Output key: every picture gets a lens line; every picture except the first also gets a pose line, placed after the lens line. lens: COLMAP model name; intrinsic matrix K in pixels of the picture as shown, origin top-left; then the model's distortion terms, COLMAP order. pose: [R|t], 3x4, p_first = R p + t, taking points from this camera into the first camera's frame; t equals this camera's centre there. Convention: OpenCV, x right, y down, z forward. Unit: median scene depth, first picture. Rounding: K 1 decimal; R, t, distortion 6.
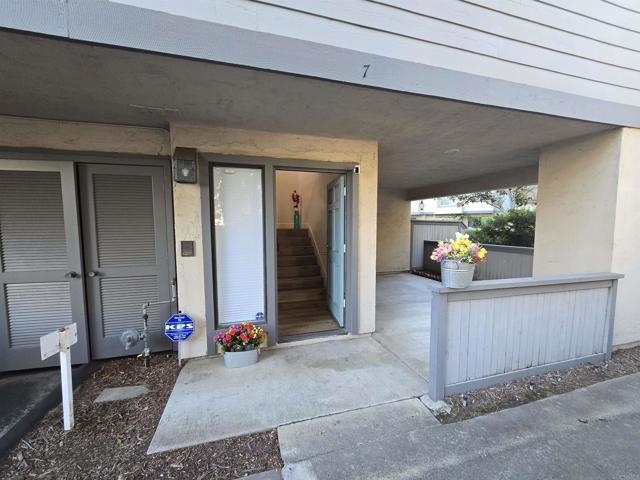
lens RADIAL K [[262.6, 0, 318.4], [0, 262.6, 244.1], [0, 0, 1]] dist [0.000127, -0.000029]
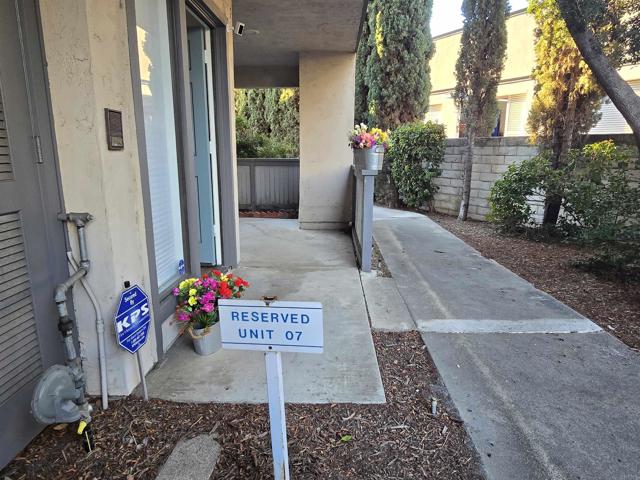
lens RADIAL K [[417.8, 0, 320.0], [0, 417.8, 240.0], [0, 0, 1]] dist [0.000717, 0.000226]
pose [[0.309747, -0.194692, 0.930673, -1.155100], [0.063545, 0.980862, 0.184042, 0.094952], [-0.948693, 0.002133, 0.316191, 0.551975]]
